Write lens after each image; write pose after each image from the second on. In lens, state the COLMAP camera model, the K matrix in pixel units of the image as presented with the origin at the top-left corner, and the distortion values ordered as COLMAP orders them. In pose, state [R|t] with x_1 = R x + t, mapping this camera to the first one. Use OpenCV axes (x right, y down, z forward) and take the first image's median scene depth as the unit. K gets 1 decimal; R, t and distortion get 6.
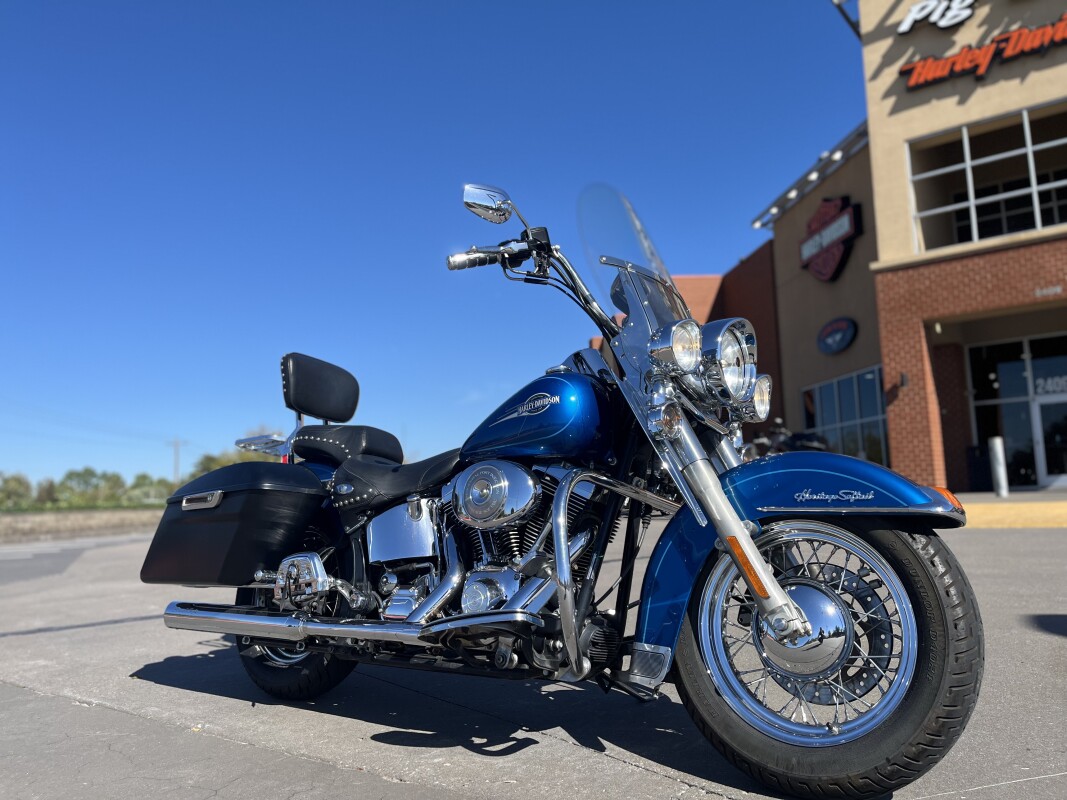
lens RADIAL K [[796.8, 0, 532.4], [0, 796.8, 429.1], [0, 0, 1]] dist [0.001662, 0.001126]
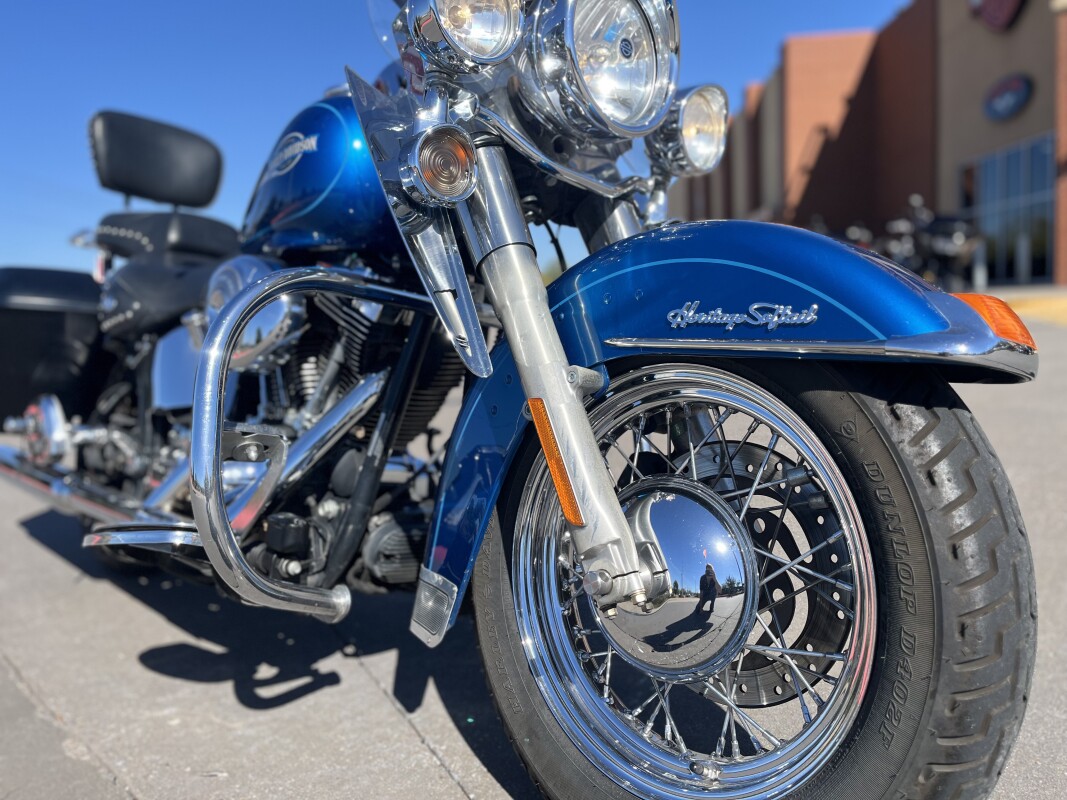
lens RADIAL K [[798.7, 0, 531.8], [0, 798.7, 436.6], [0, 0, 1]] dist [0.079081, -0.125692]
pose [[0.988747, 0.009101, -0.149323, 0.324539], [0.028823, 0.967857, 0.249846, 0.031825], [0.146797, -0.251338, 0.956703, 0.514600]]
